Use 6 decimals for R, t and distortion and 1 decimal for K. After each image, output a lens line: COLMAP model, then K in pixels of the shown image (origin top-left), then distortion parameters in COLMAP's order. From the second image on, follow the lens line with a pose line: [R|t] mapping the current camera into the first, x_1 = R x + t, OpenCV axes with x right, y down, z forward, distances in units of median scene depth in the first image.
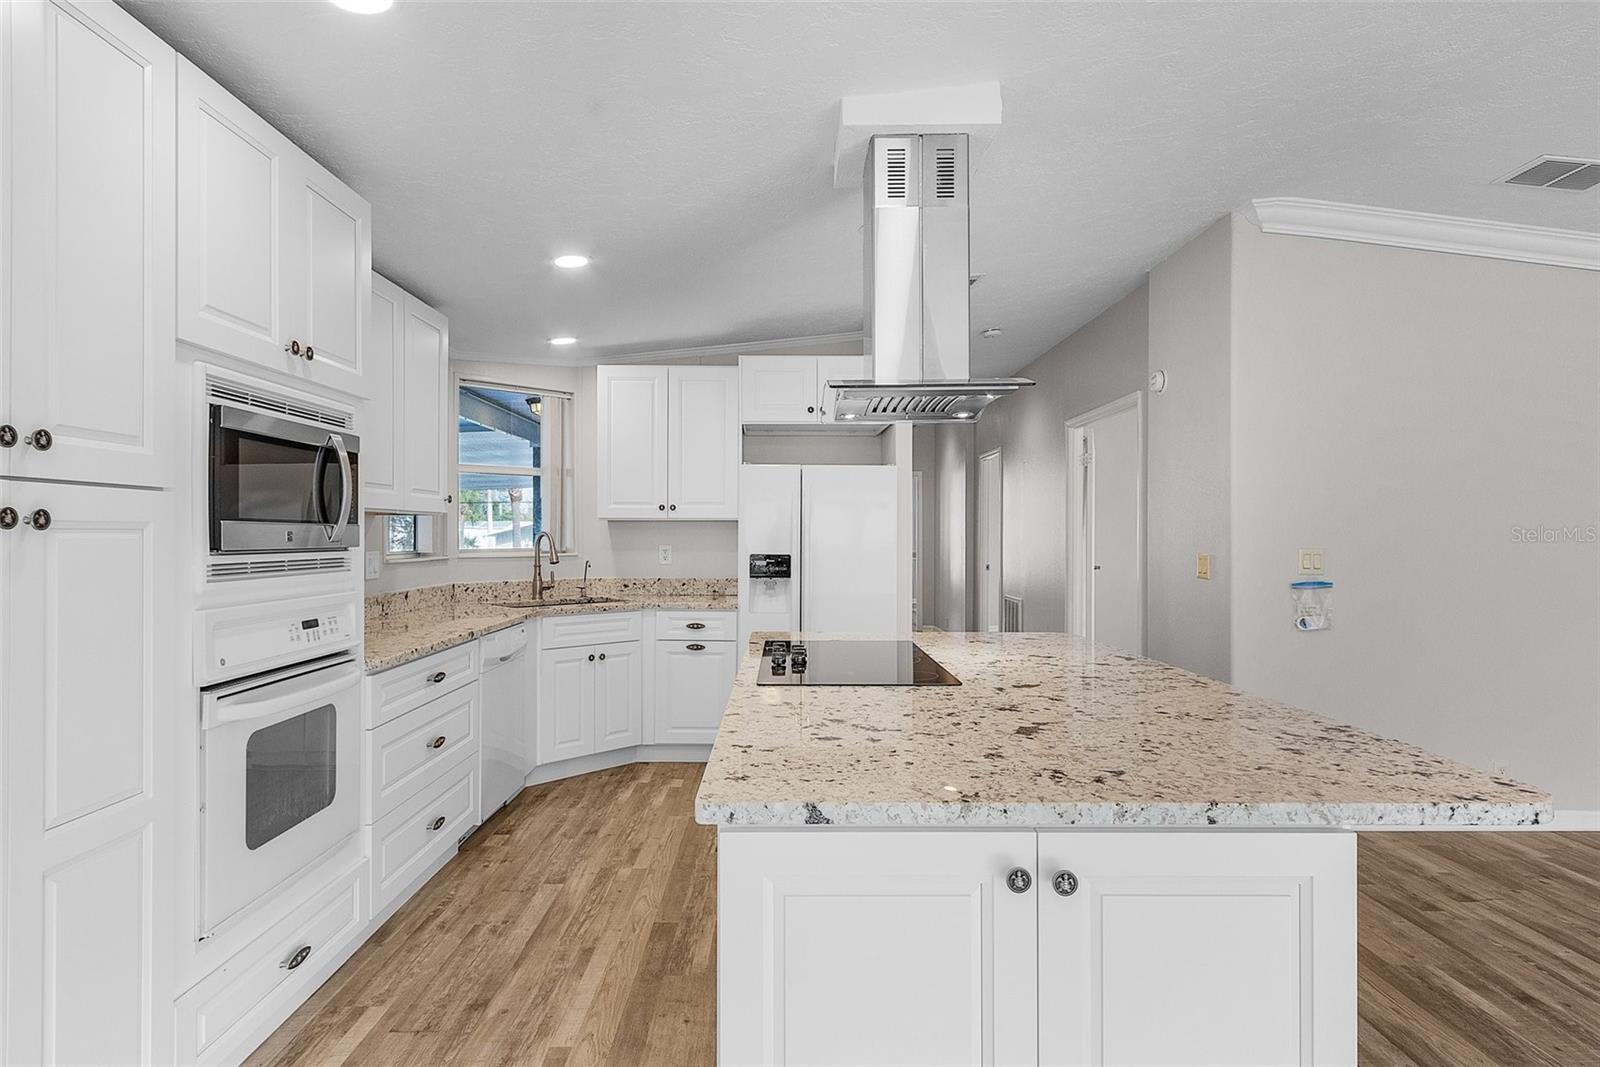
lens RADIAL K [[868.7, 0, 791.3], [0, 868.7, 532.6], [0, 0, 1]] dist [0.005756, -0.000356]
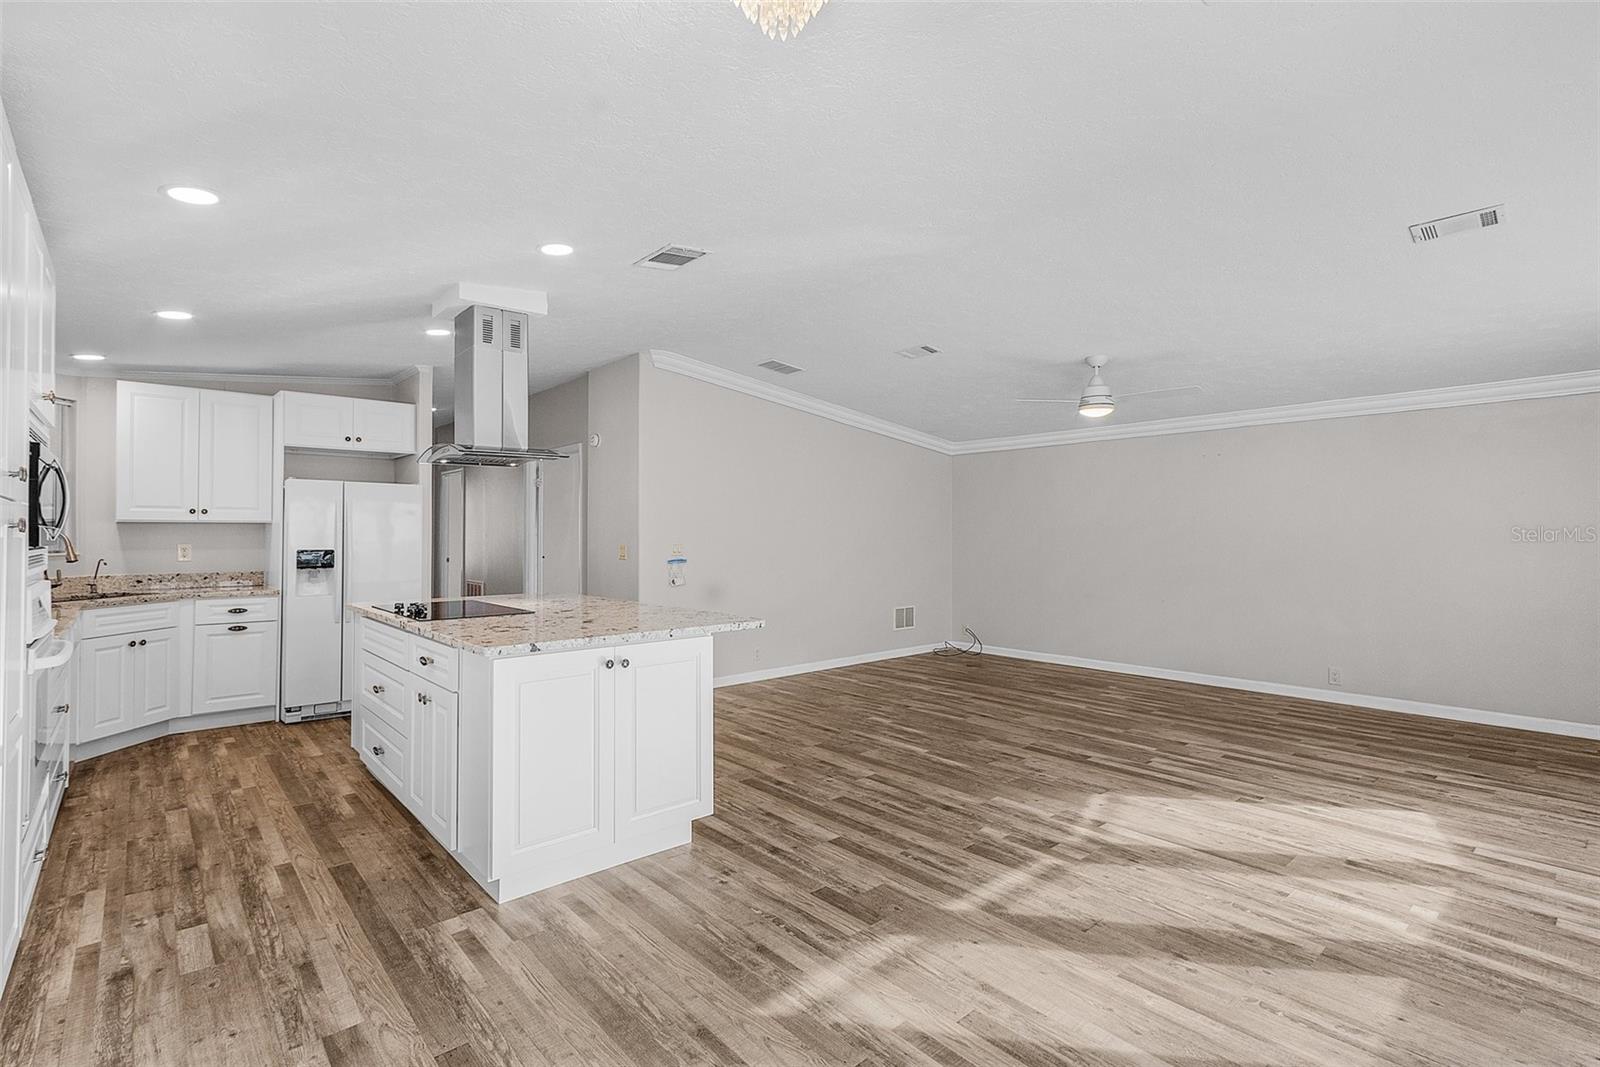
lens RADIAL K [[727.9, 0, 777.9], [0, 727.9, 525.5], [0, 0, 1]] dist [0.000289, 0.000154]
pose [[0.761171, 0.005215, 0.648531, -0.236743], [0.000838, 0.999959, -0.009024, -0.000937], [-0.648551, 0.007412, 0.761135, -0.307590]]
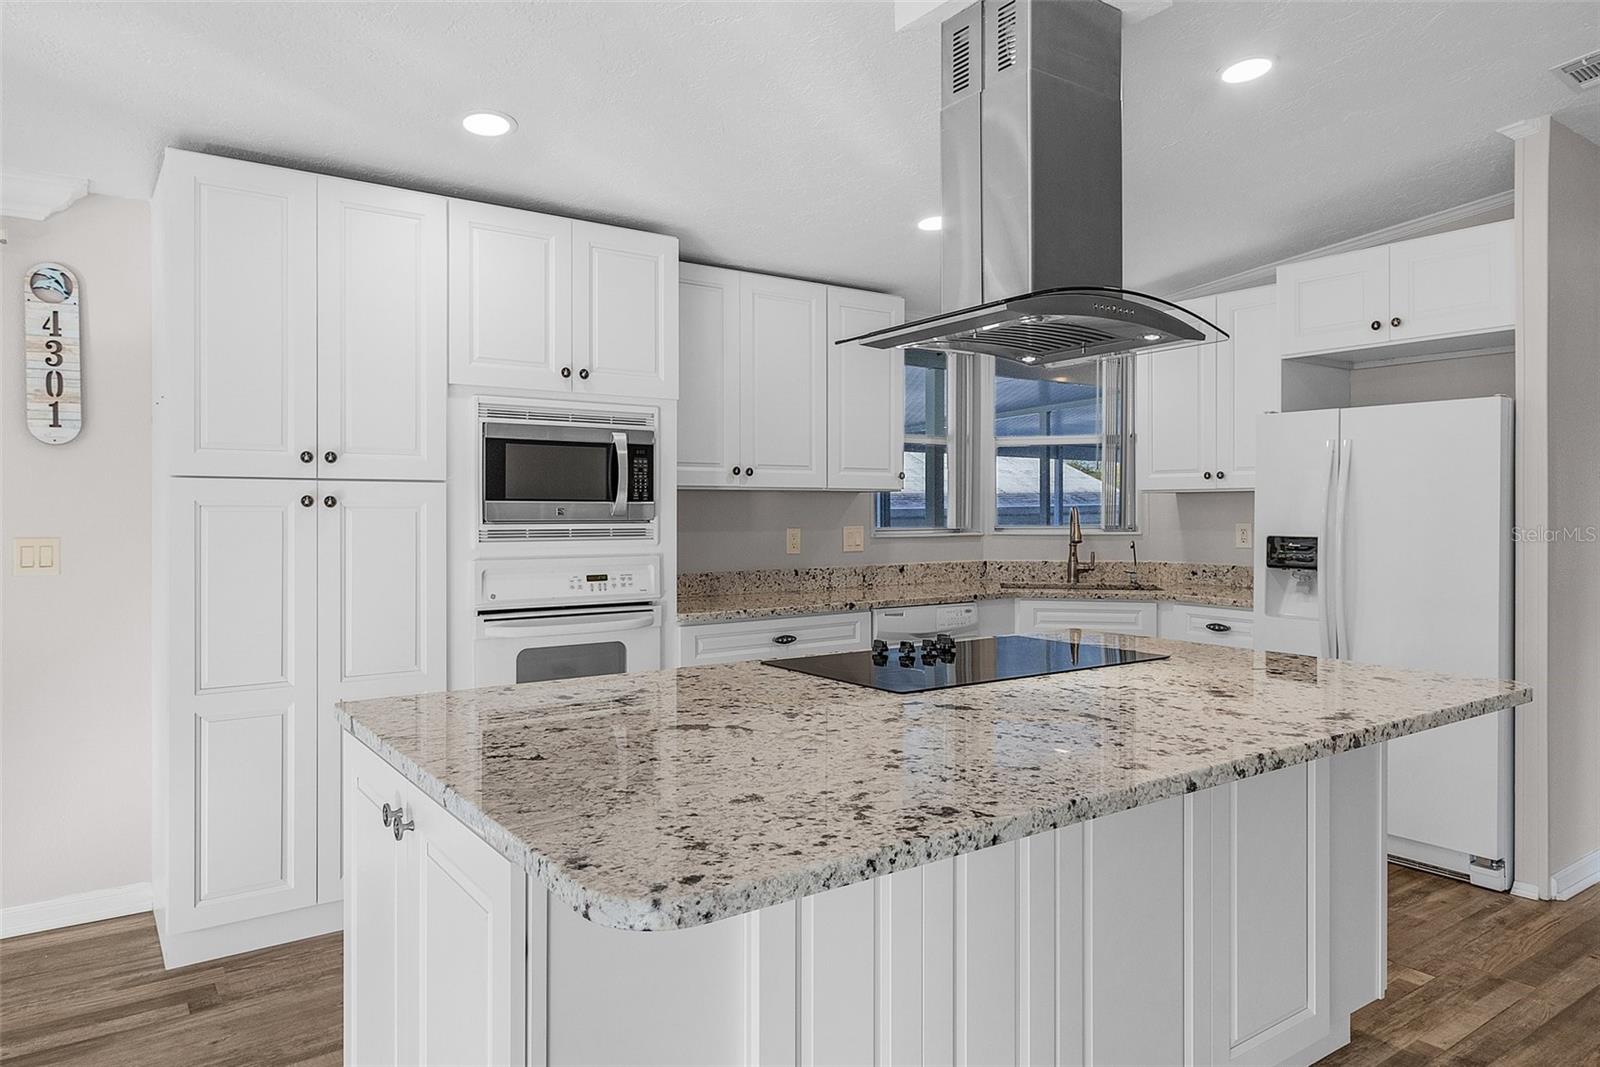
lens RADIAL K [[1003.9, 0, 788.7], [0, 1003.9, 516.1], [0, 0, 1]] dist [0.004785, 0.001088]
pose [[0.575707, 0.001063, -0.817656, 0.490045], [0.003879, 0.999984, 0.004032, 0.003683], [0.817647, -0.005493, 0.575694, 0.206933]]
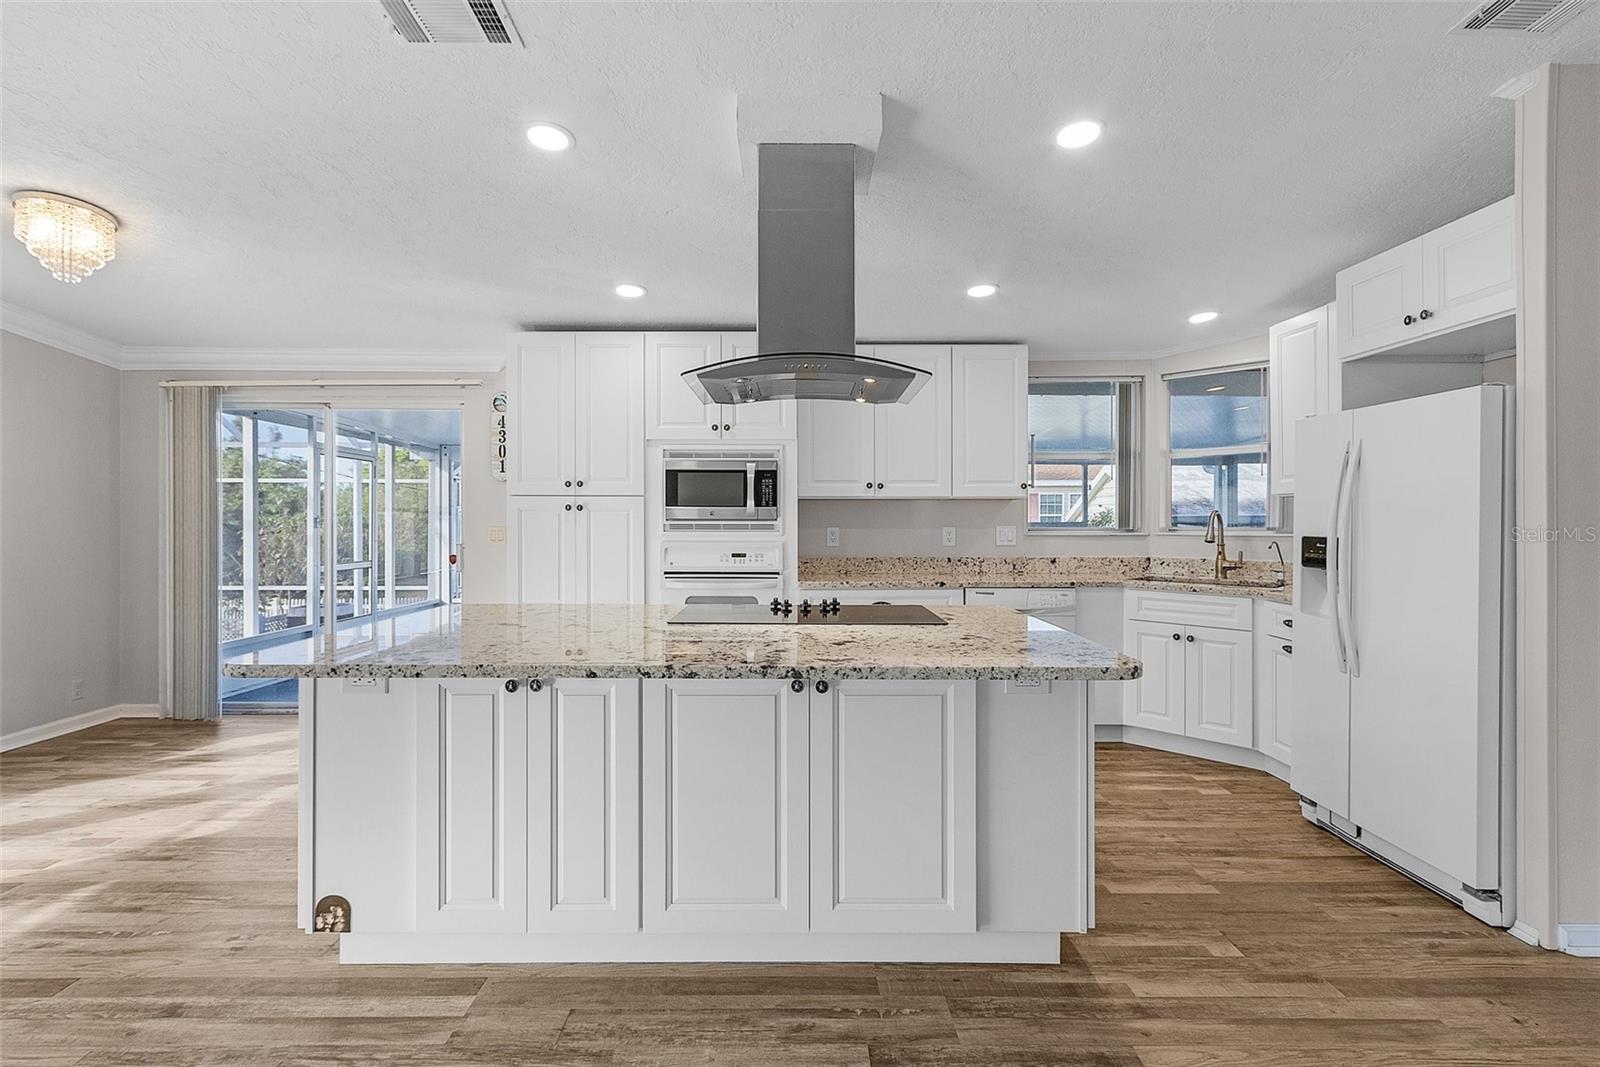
lens RADIAL K [[755.6, 0, 805.7], [0, 755.6, 521.5], [0, 0, 1]] dist [0.000879, 0.000978]
pose [[0.008782, 0.000591, -0.999961, 0.722027], [0.001323, 0.999999, 0.000603, 0.013099], [0.999961, -0.001328, 0.008781, 0.654415]]
